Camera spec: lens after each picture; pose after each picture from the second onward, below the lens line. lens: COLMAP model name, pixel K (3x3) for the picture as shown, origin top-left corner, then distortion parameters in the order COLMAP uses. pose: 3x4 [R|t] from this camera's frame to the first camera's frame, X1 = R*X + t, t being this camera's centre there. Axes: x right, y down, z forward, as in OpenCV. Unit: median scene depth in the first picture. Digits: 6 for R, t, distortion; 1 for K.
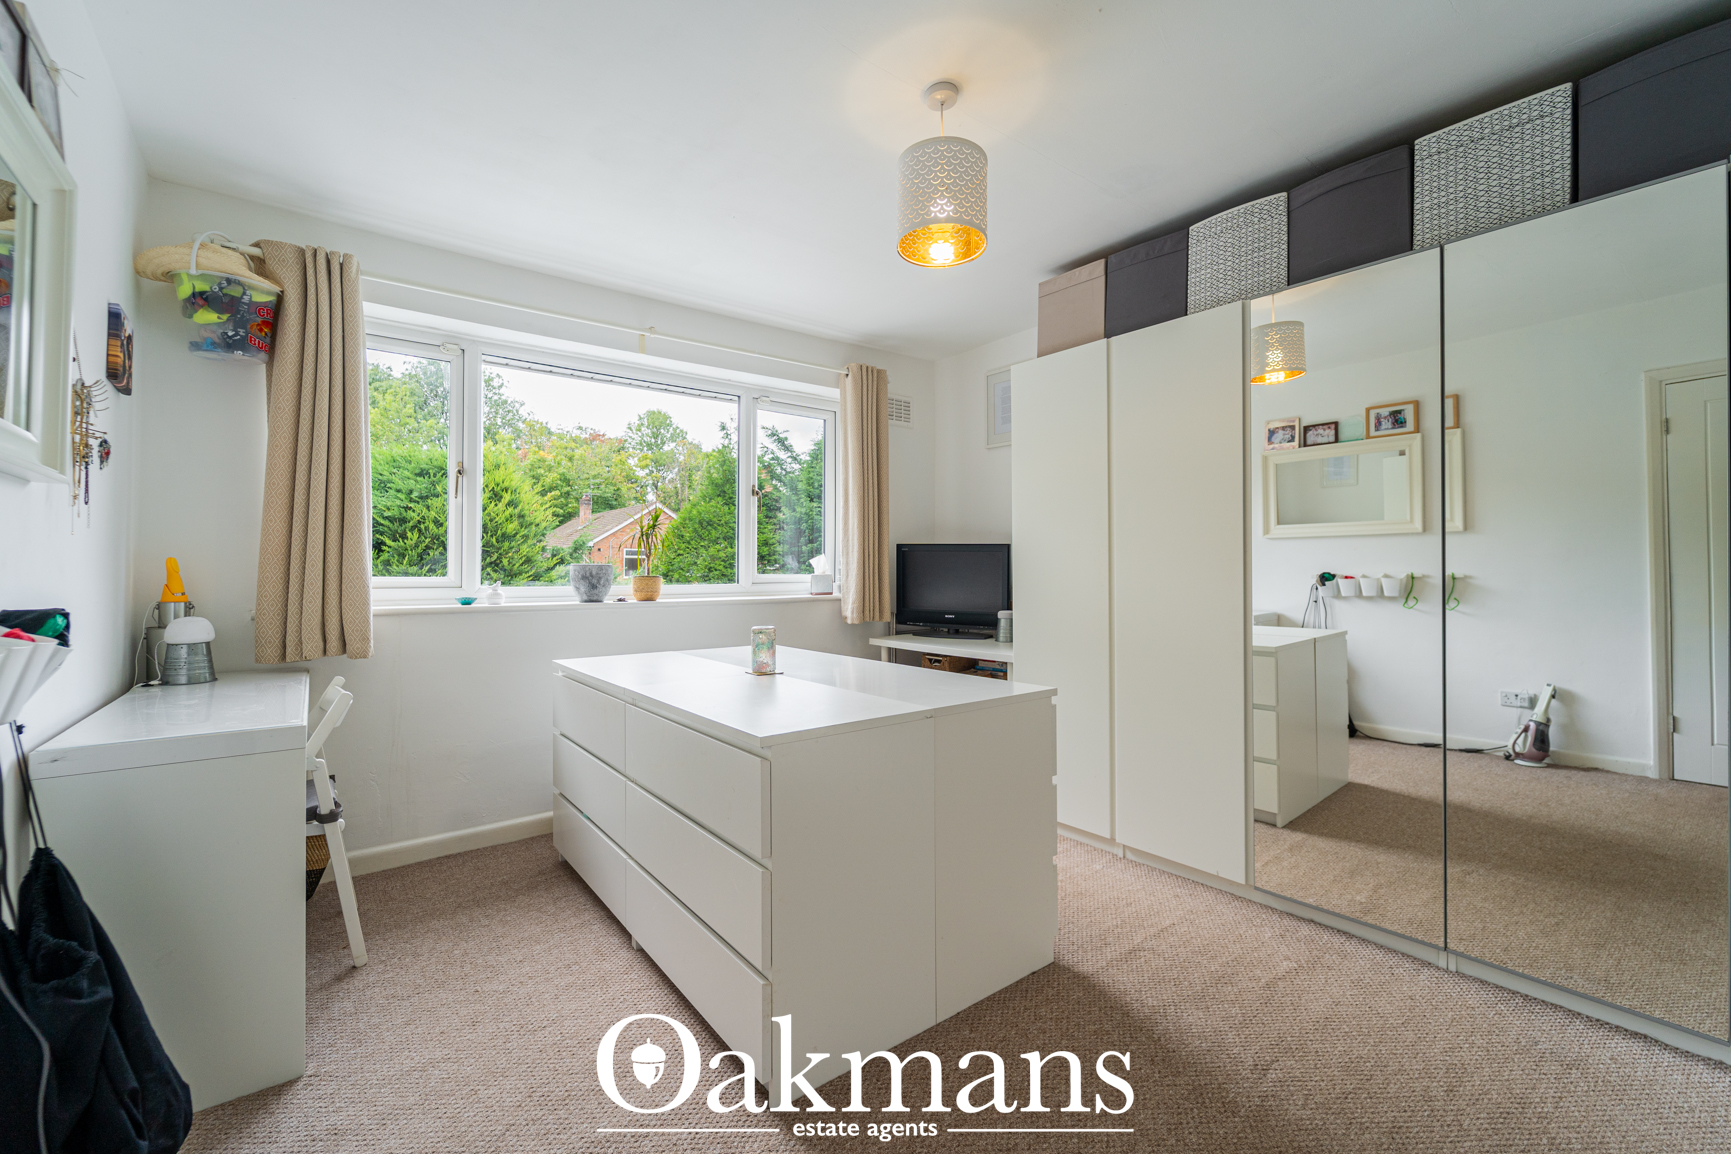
lens RADIAL K [[713.0, 0, 855.1], [0, 713.0, 563.3], [0, 0, 1]] dist [0.001580, -0.000483]
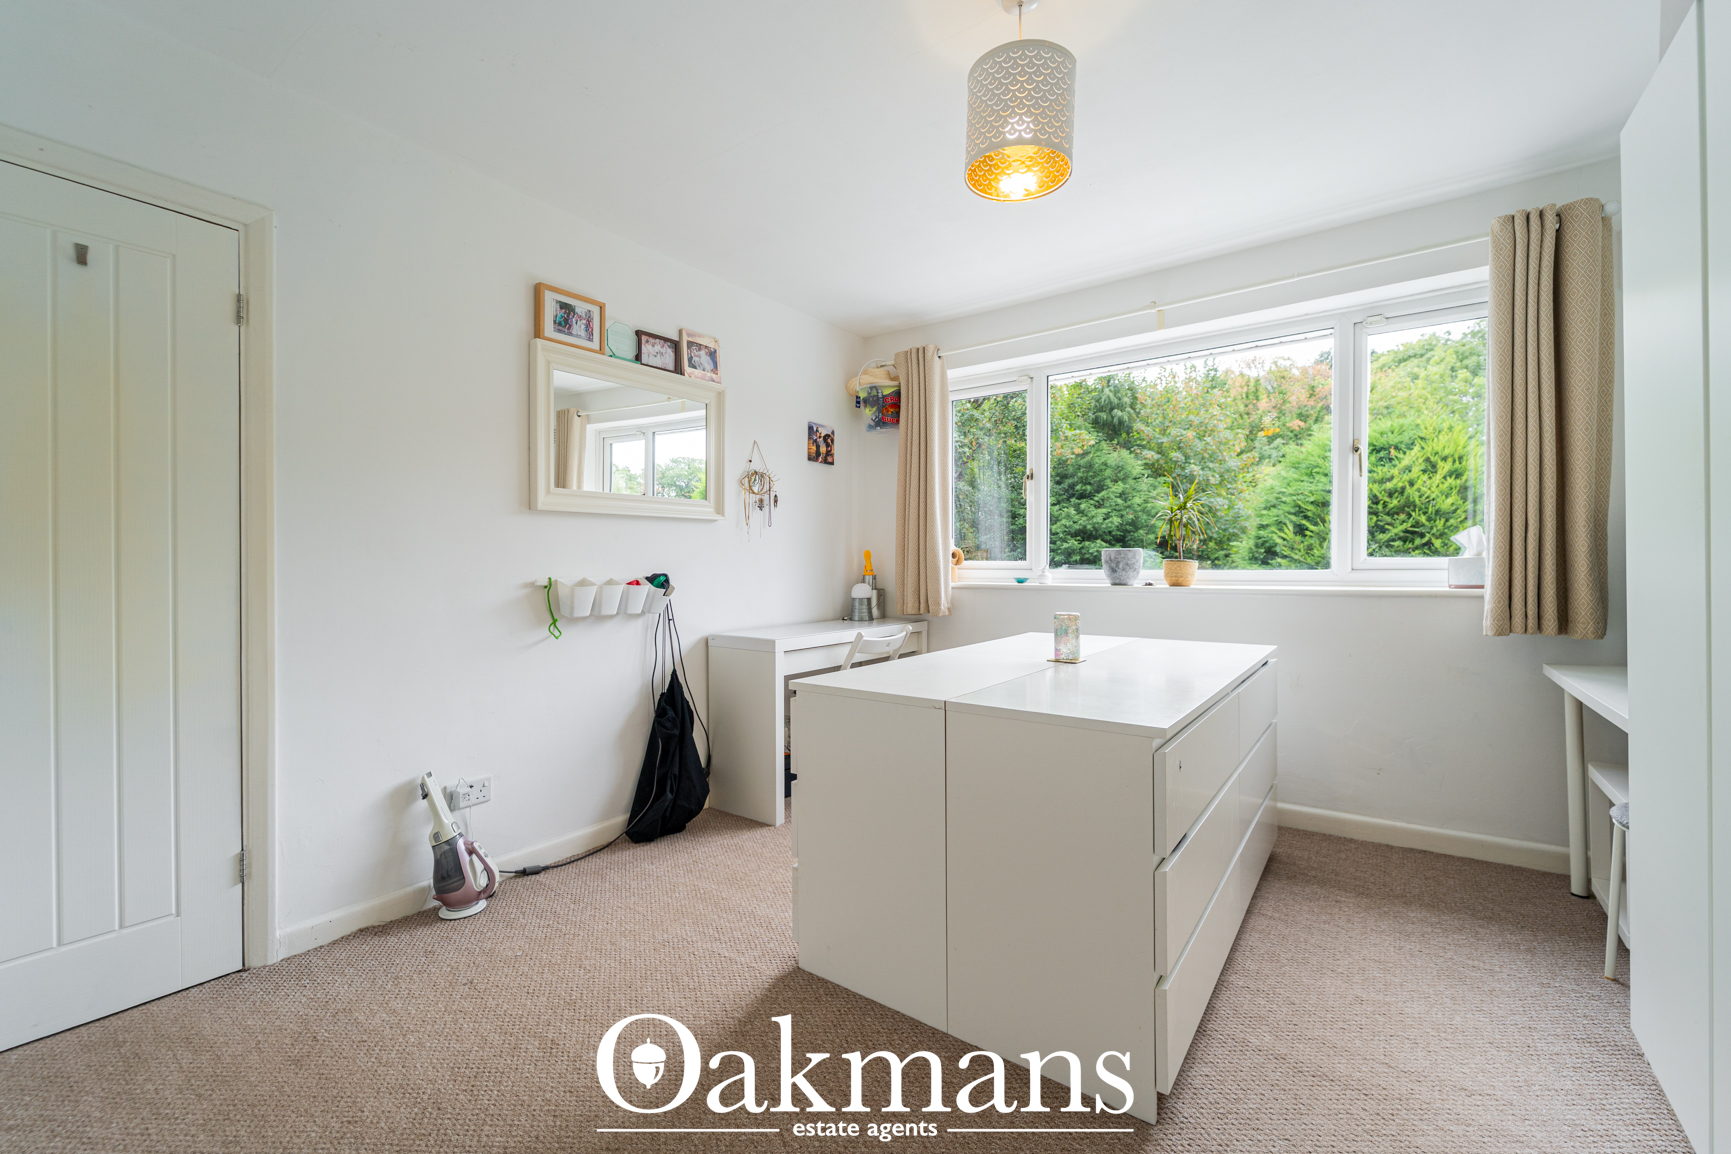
lens RADIAL K [[713.0, 0, 855.1], [0, 713.0, 563.3], [0, 0, 1]] dist [0.001580, -0.000483]
pose [[0.279264, 0.003433, -0.960208, 0.530687], [0.018227, 0.999794, 0.008876, 0.005976], [0.960041, -0.019981, 0.279144, 0.338622]]
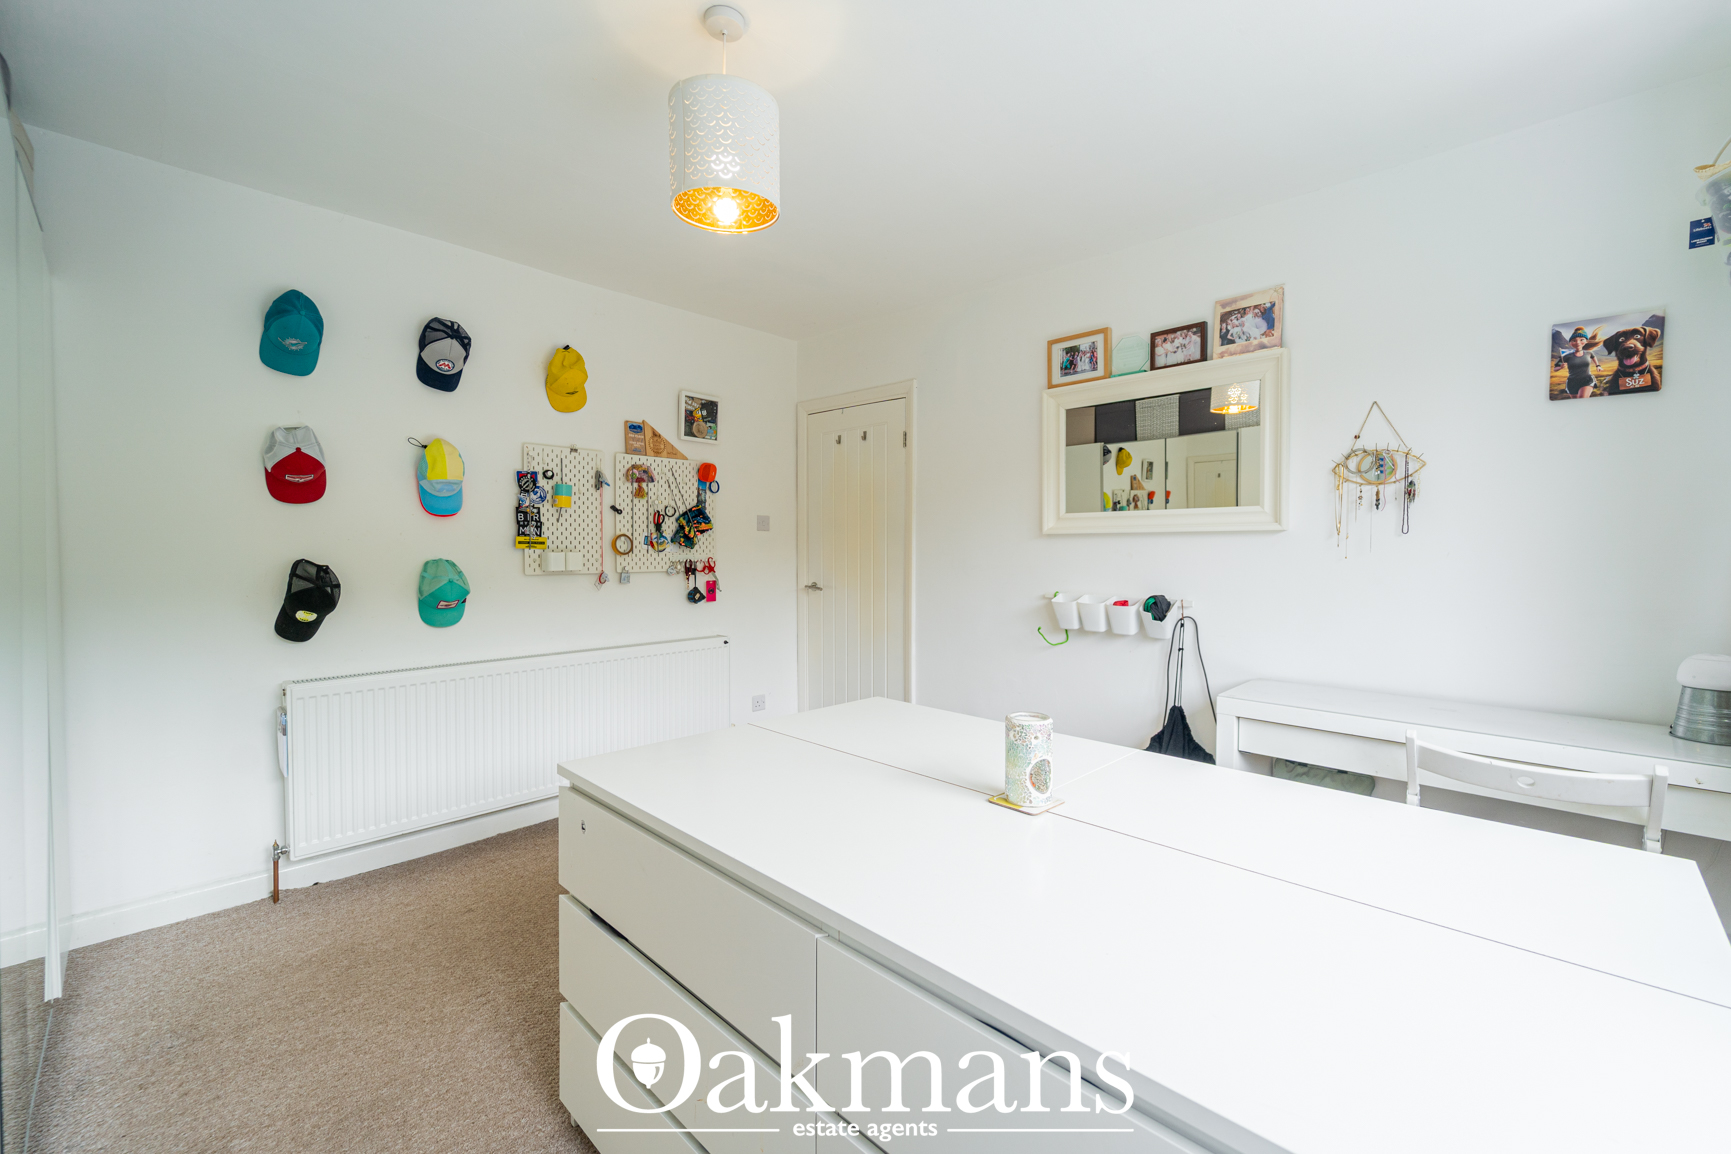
lens RADIAL K [[713.0, 0, 855.1], [0, 713.0, 563.3], [0, 0, 1]] dist [0.001580, -0.000483]
pose [[-0.989786, 0.002351, -0.142539, 0.051894], [0.001841, 0.999991, 0.003711, -0.019113], [0.142546, 0.003411, -0.989782, 1.119672]]
